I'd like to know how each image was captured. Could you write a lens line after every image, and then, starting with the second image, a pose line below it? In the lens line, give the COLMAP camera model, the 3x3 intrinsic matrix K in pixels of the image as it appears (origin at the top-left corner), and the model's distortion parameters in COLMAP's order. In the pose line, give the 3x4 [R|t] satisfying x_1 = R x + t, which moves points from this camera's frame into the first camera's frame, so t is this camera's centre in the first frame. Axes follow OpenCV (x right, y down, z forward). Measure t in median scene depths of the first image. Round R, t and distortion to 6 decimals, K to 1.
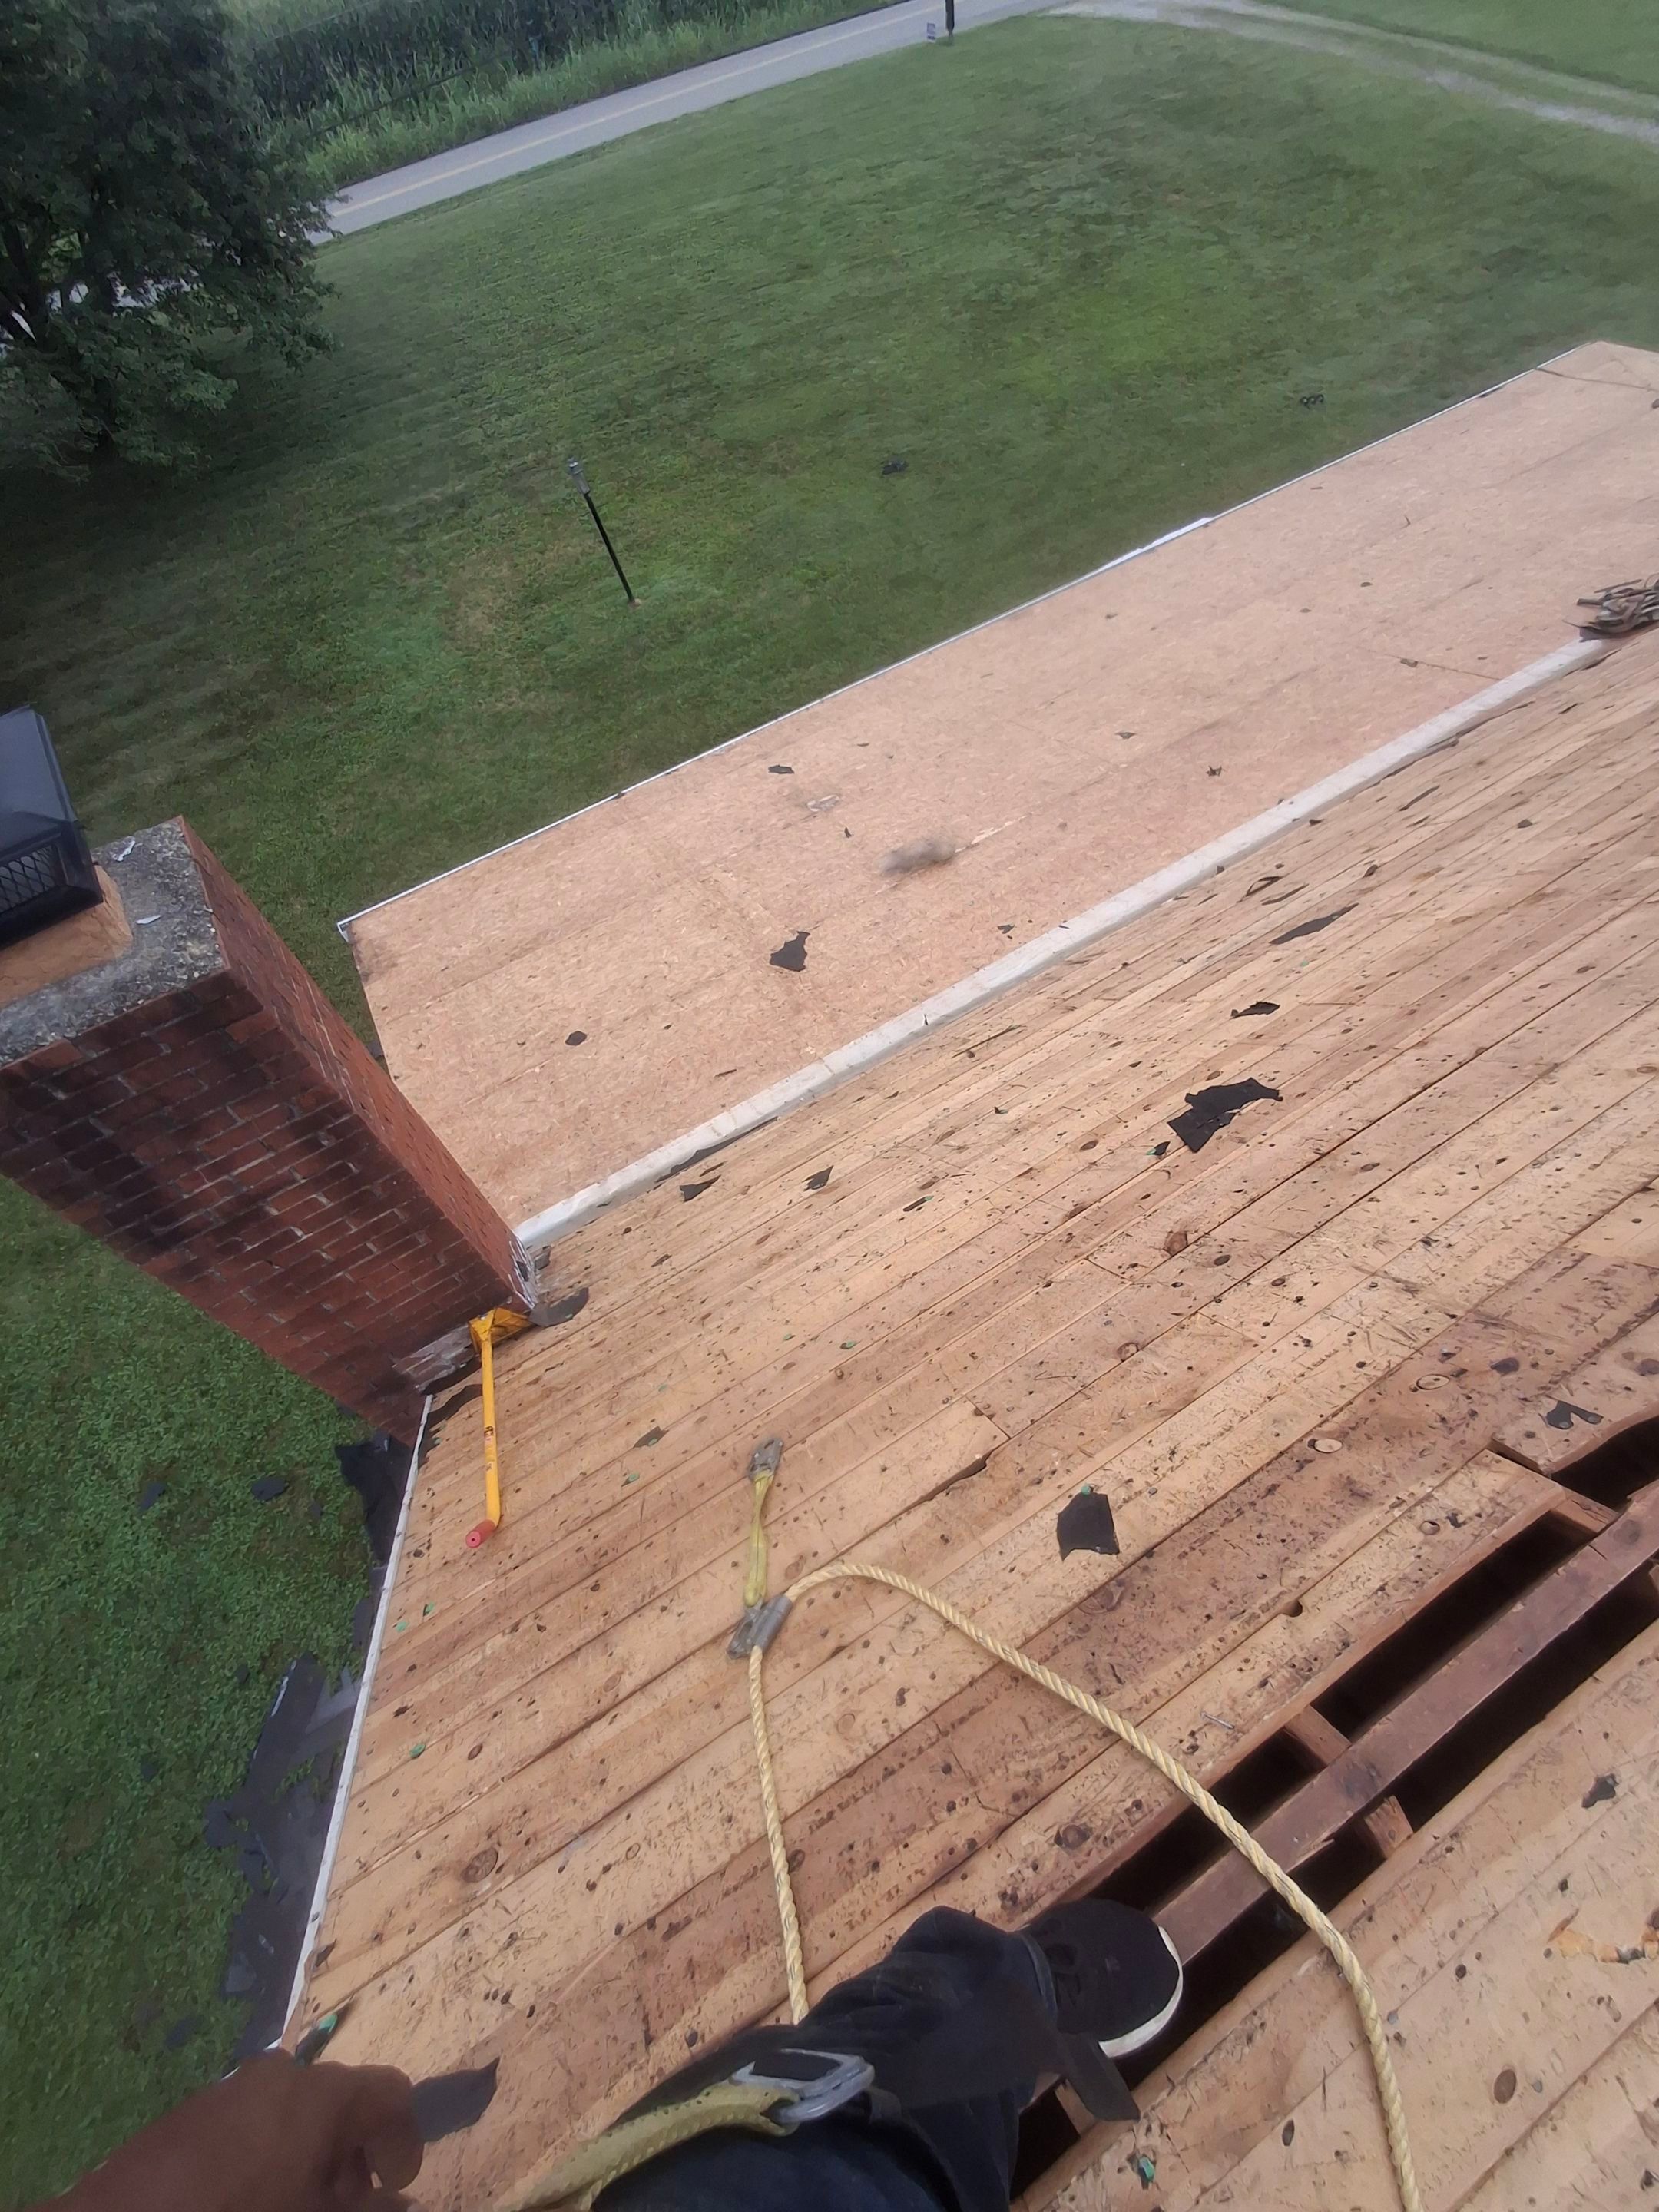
lens RADIAL K [[1055.5, 0, 814.7], [0, 1055.5, 1110.5], [0, 0, 1]] dist [-0.006230, 0.007090]
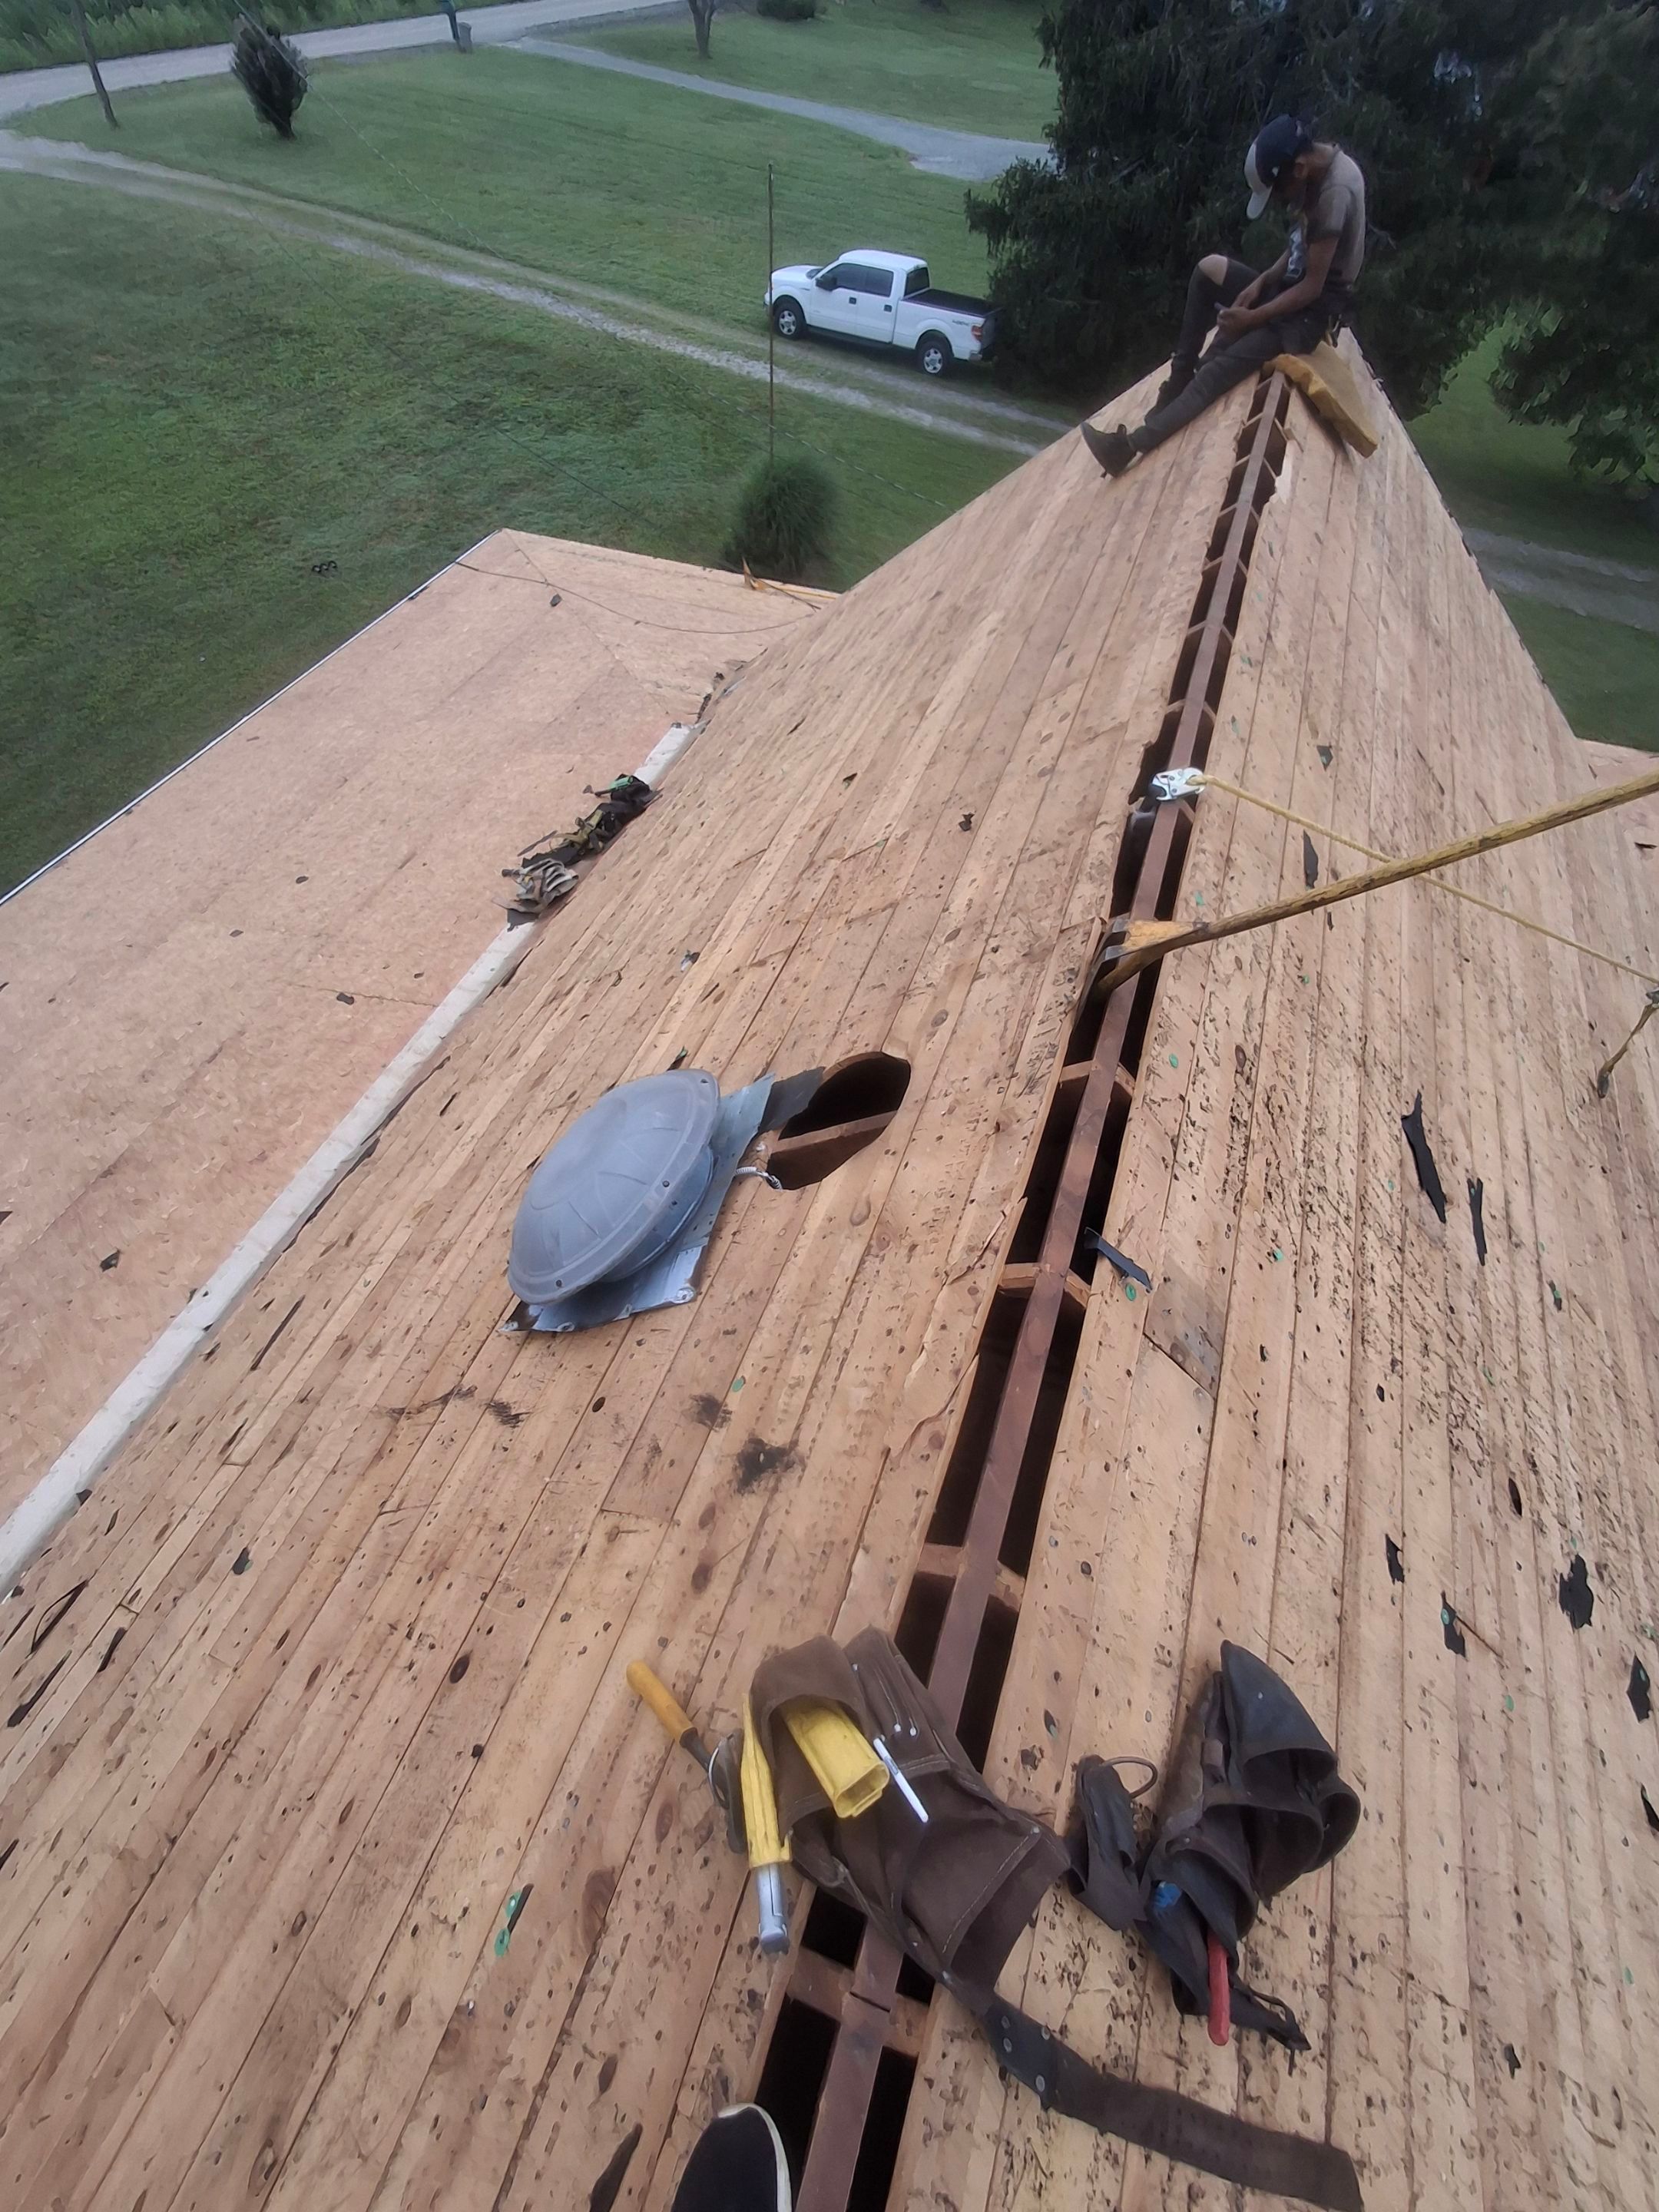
lens RADIAL K [[1055.5, 0, 872.3], [0, 1055.5, 1082.9], [0, 0, 1]] dist [-0.006230, 0.007090]
pose [[0.752070, -0.395923, 0.526912, 0.401644], [0.438813, 0.897300, 0.047909, -0.216347], [-0.491766, 0.195185, 0.848569, 0.099905]]
